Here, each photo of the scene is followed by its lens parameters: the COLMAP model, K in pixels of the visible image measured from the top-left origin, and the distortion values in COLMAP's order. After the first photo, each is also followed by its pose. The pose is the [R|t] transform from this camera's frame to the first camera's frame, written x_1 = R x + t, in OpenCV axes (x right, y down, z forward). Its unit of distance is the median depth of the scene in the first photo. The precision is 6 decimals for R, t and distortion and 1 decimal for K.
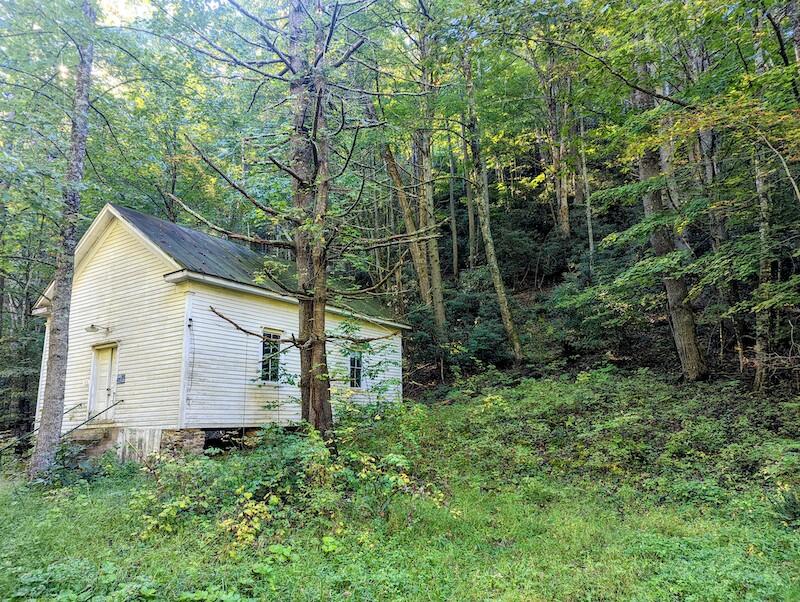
lens RADIAL K [[558.7, 0, 400.2], [0, 558.7, 301.8], [0, 0, 1]] dist [0.075436, -0.062325]
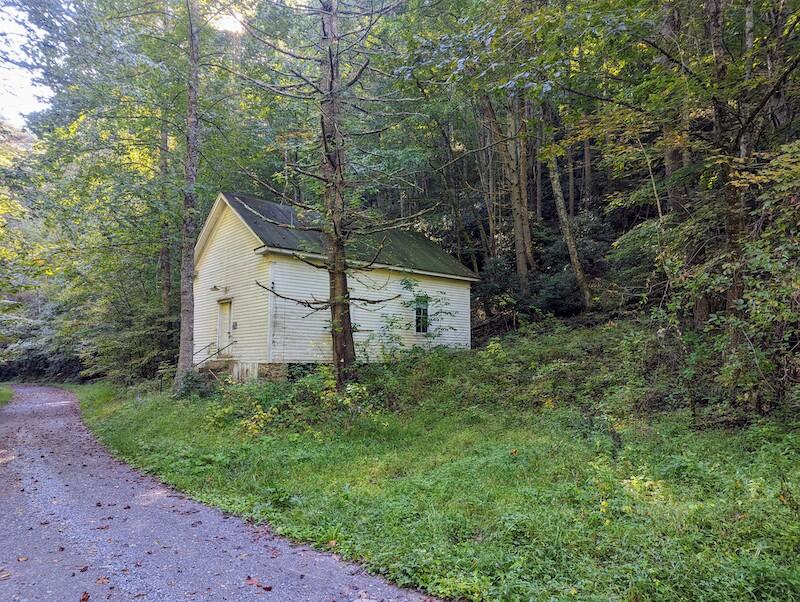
lens RADIAL K [[555.1, 0, 401.2], [0, 555.1, 299.6], [0, 0, 1]] dist [0.057966, 0.002380]
pose [[0.963836, -0.005568, -0.266437, 0.263206], [0.033364, 0.994437, 0.099912, -0.048993], [0.264399, -0.105188, 0.958660, -0.179244]]
